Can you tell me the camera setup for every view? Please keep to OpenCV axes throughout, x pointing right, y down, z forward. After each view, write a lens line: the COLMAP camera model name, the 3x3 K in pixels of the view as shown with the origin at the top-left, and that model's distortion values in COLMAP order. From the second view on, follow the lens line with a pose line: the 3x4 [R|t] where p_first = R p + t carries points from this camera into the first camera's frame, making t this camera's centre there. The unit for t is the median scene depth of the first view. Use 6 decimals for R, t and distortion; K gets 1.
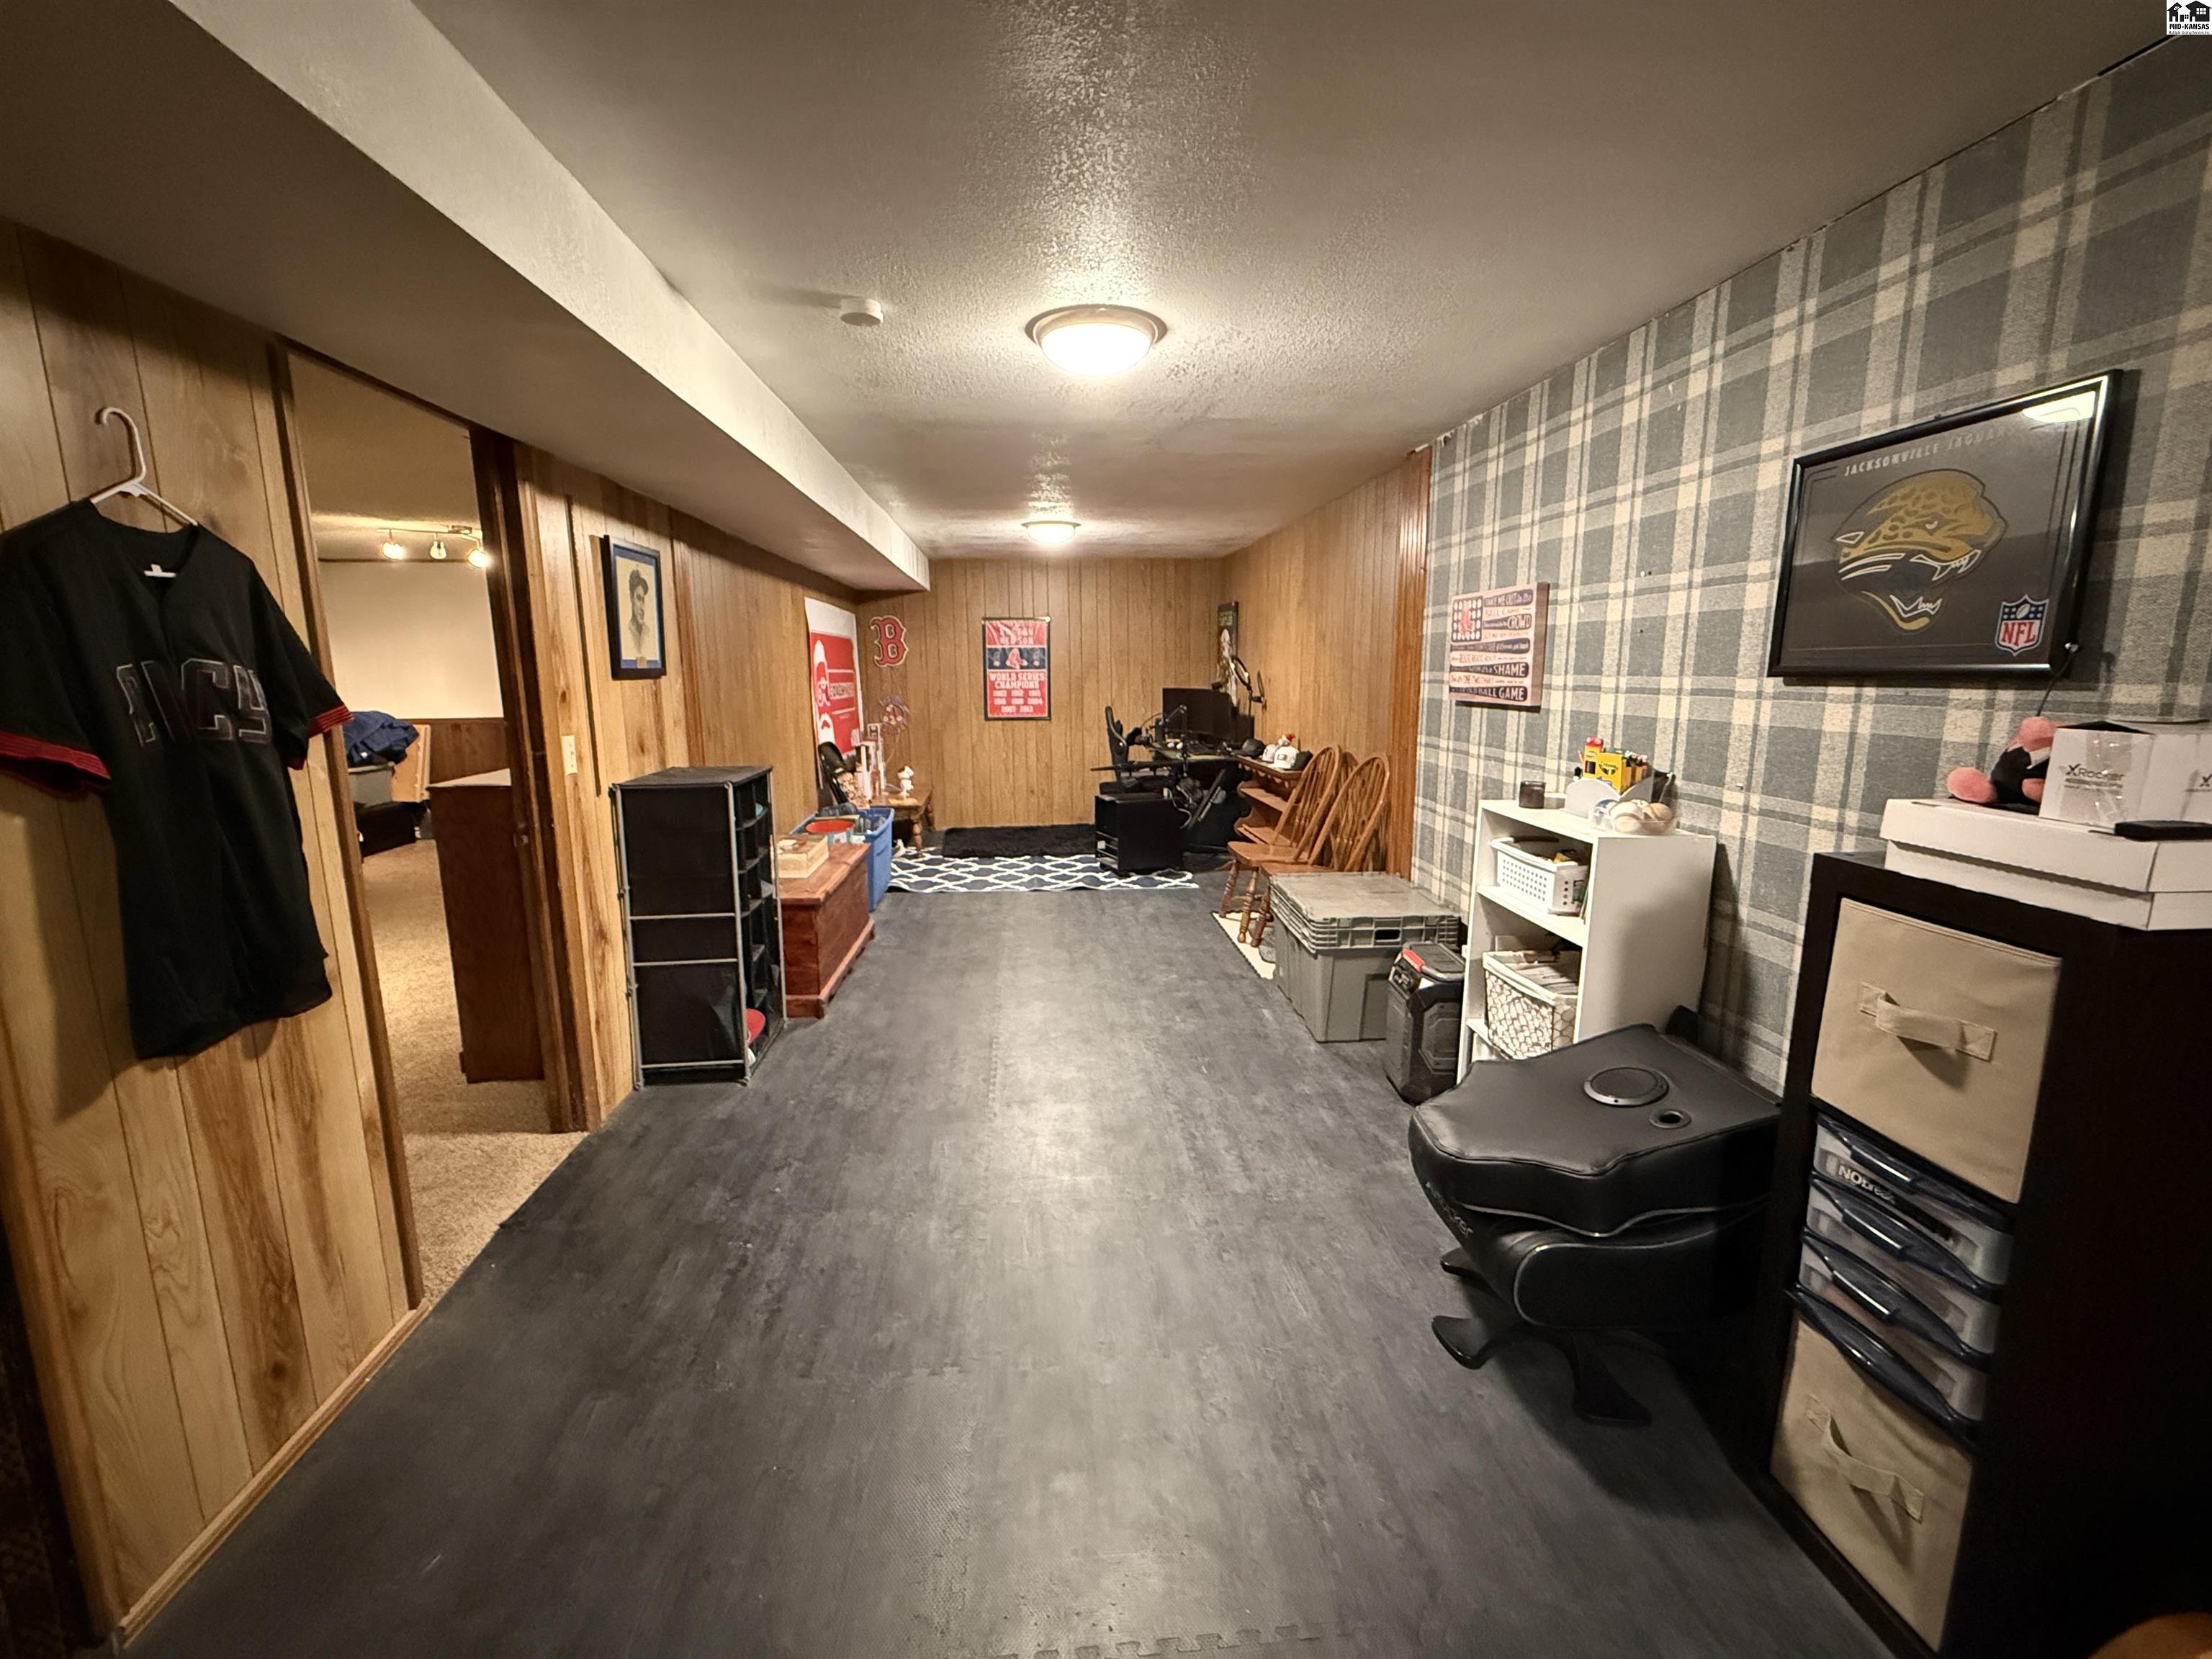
lens RADIAL K [[975.0, 0, 1105.2], [0, 975.0, 834.5], [0, 0, 1]] dist [0.000684, -0.000276]
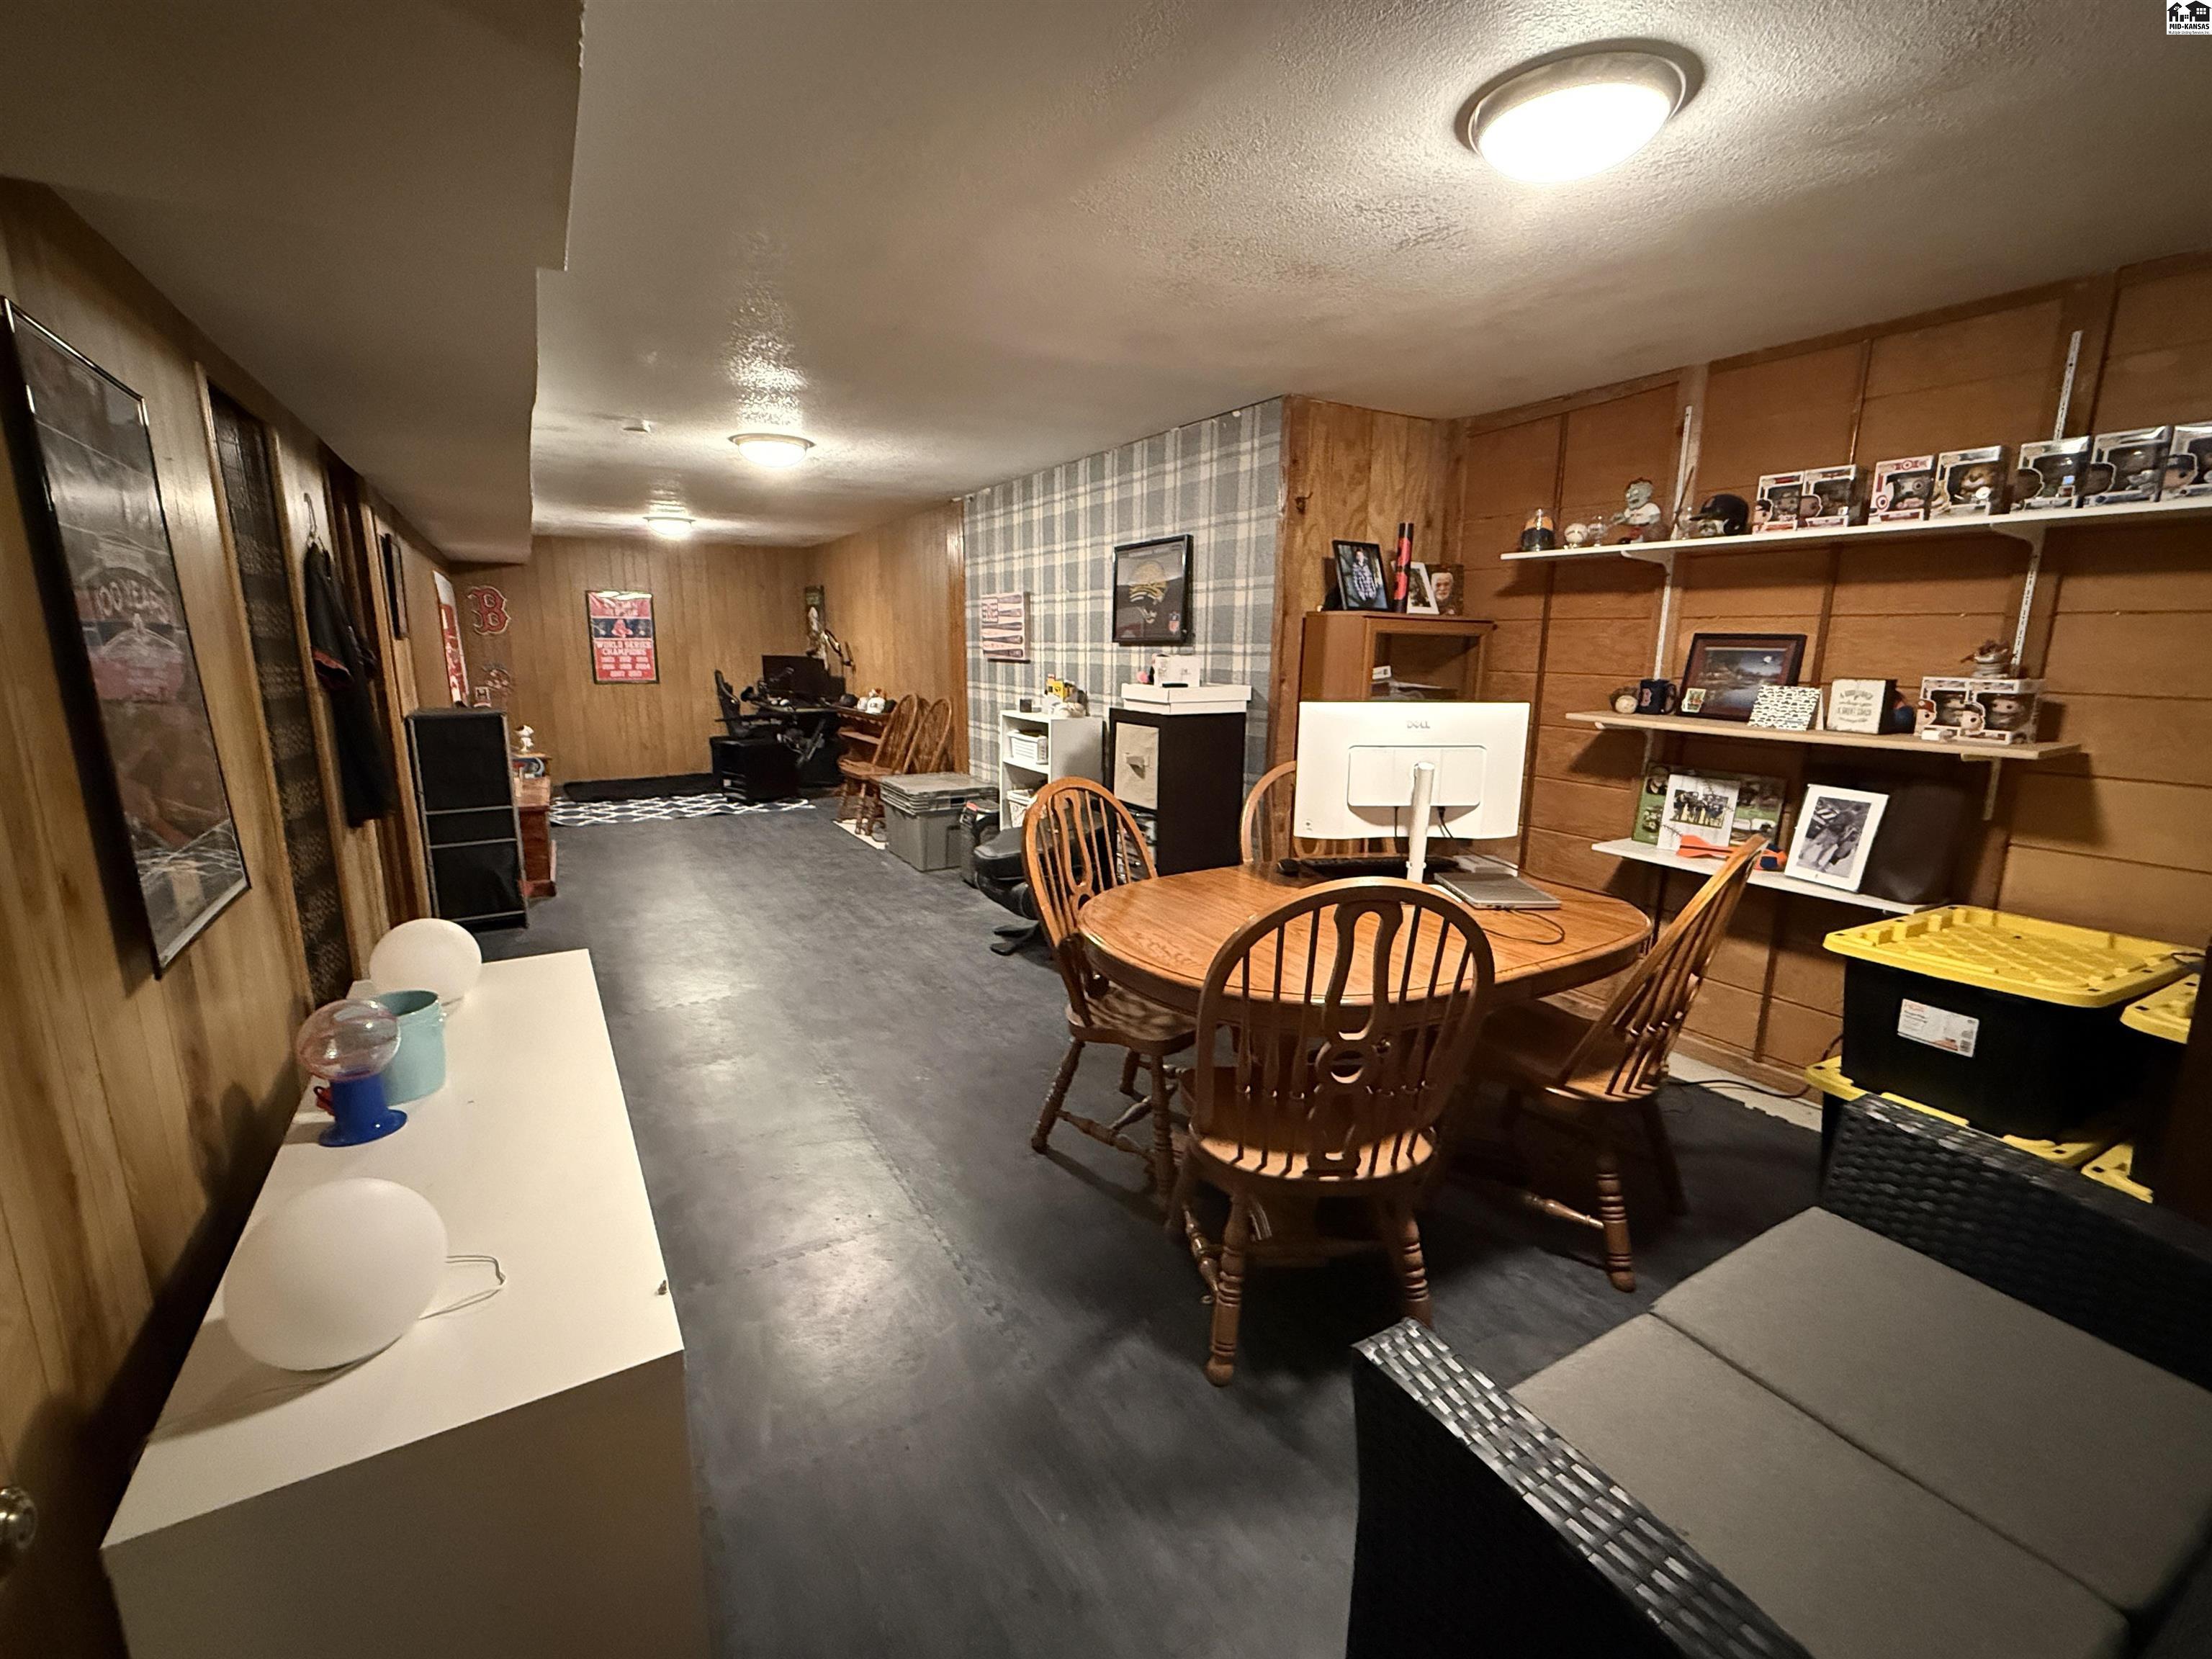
lens RADIAL K [[975.0, 0, 1113.7], [0, 975.0, 838.6], [0, 0, 1]] dist [0.000684, -0.000276]
pose [[0.900589, -0.075614, 0.428044, -0.163917], [0.063122, 0.997065, 0.043325, 0.099886], [-0.430064, -0.011999, 0.902719, -0.540560]]
